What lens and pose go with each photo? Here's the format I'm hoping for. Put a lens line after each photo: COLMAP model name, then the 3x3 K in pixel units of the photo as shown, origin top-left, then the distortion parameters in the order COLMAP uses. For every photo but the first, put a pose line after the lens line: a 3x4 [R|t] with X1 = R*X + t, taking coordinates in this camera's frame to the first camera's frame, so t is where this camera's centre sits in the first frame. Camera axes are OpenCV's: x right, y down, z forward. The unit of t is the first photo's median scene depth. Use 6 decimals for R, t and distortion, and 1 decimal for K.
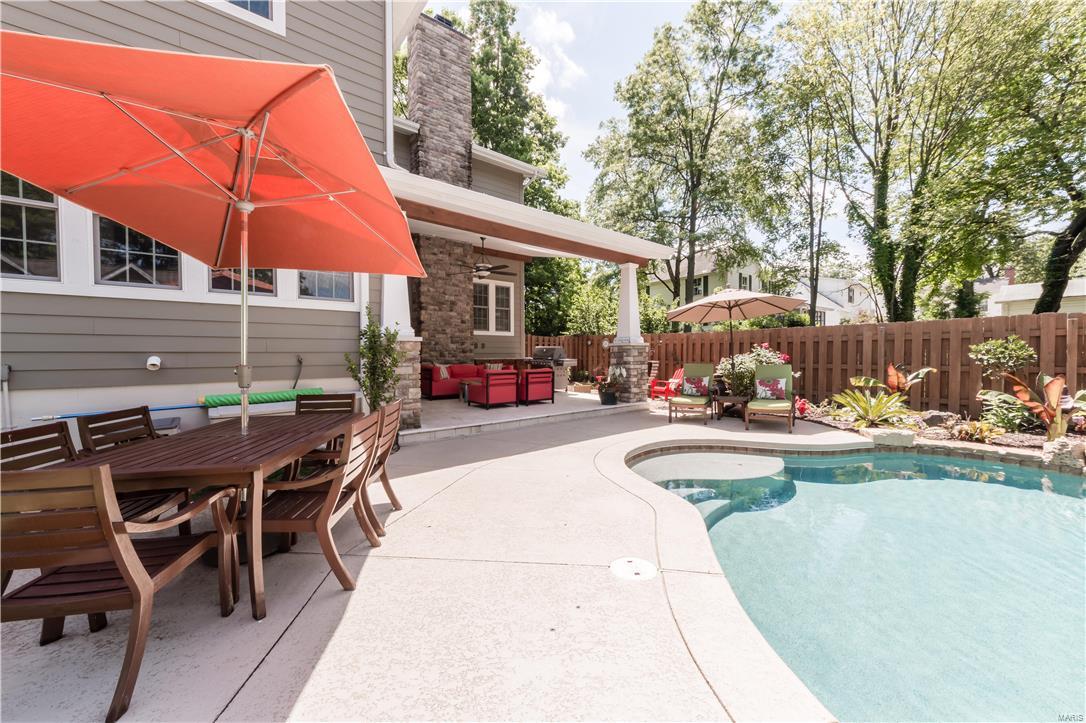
lens RADIAL K [[414.9, 0, 546.1], [0, 414.9, 361.9], [0, 0, 1]] dist [-0.000900, 0.000814]
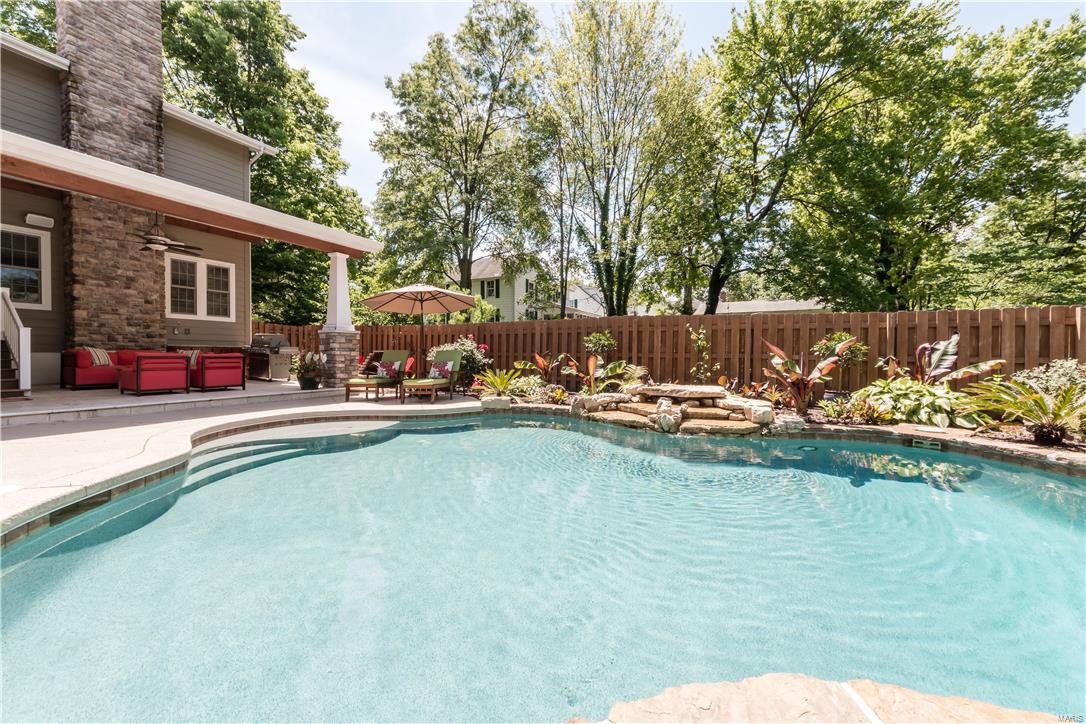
lens RADIAL K [[414.9, 0, 545.8], [0, 414.9, 362.3], [0, 0, 1]] dist [-0.000900, 0.000814]
pose [[0.924333, 0.003694, 0.381569, 0.241737], [-0.002906, 0.999992, -0.002642, 0.029910], [-0.381576, 0.001333, 0.924336, -0.124854]]
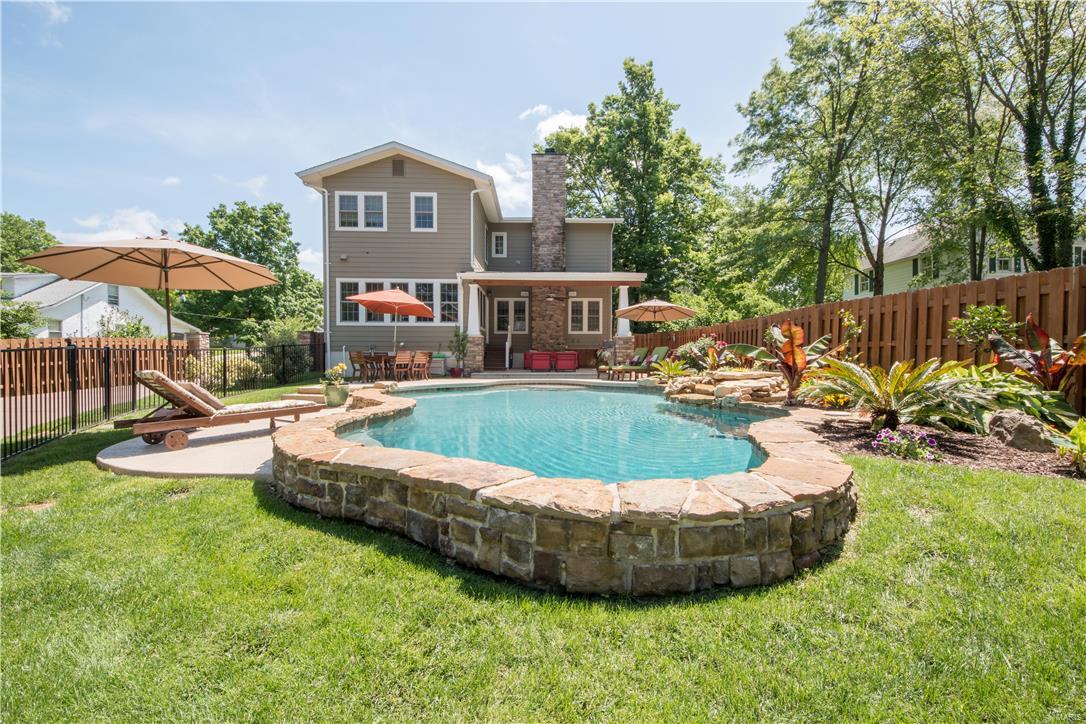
lens RADIAL K [[414.9, 0, 528.2], [0, 414.9, 369.0], [0, 0, 1]] dist [-0.000900, 0.000814]
pose [[0.752991, 0.025643, -0.657531, 0.823555], [-0.017143, 0.999666, 0.019353, 0.045843], [0.657807, -0.003301, 0.753179, -0.348311]]
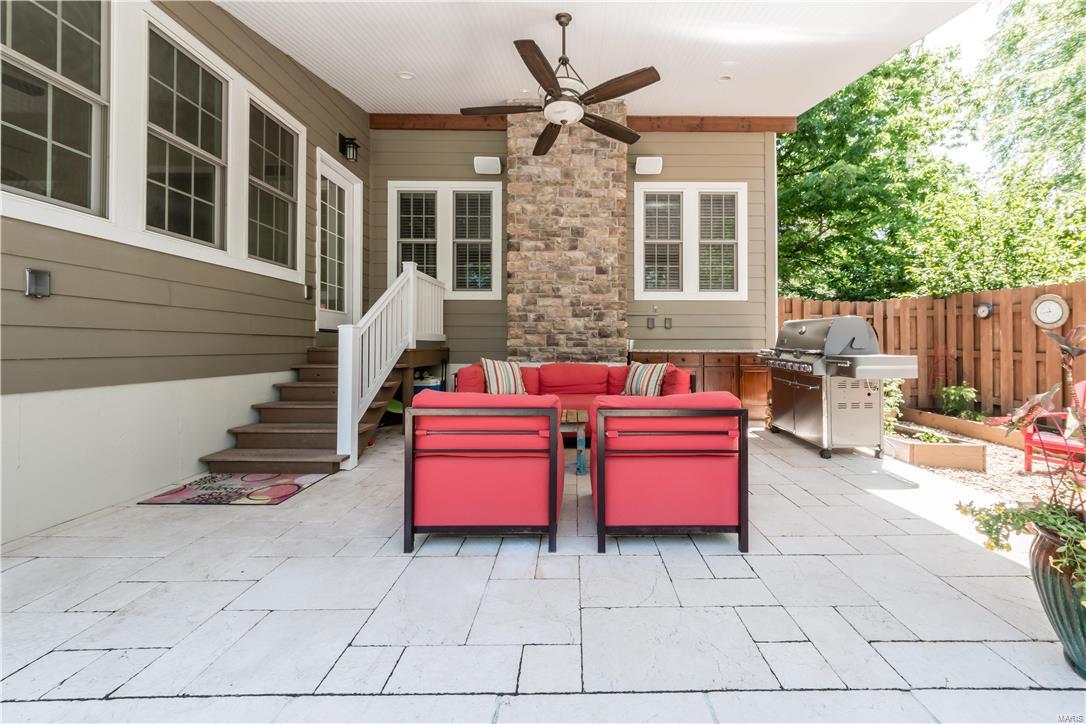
lens RADIAL K [[414.9, 0, 579.6], [0, 414.9, 339.2], [0, 0, 1]] dist [-0.000900, 0.000814]
pose [[0.778177, -0.004075, -0.628031, 0.073601], [-0.017309, 0.999460, -0.027931, -0.006557], [0.627806, 0.032606, 0.777687, 0.629215]]
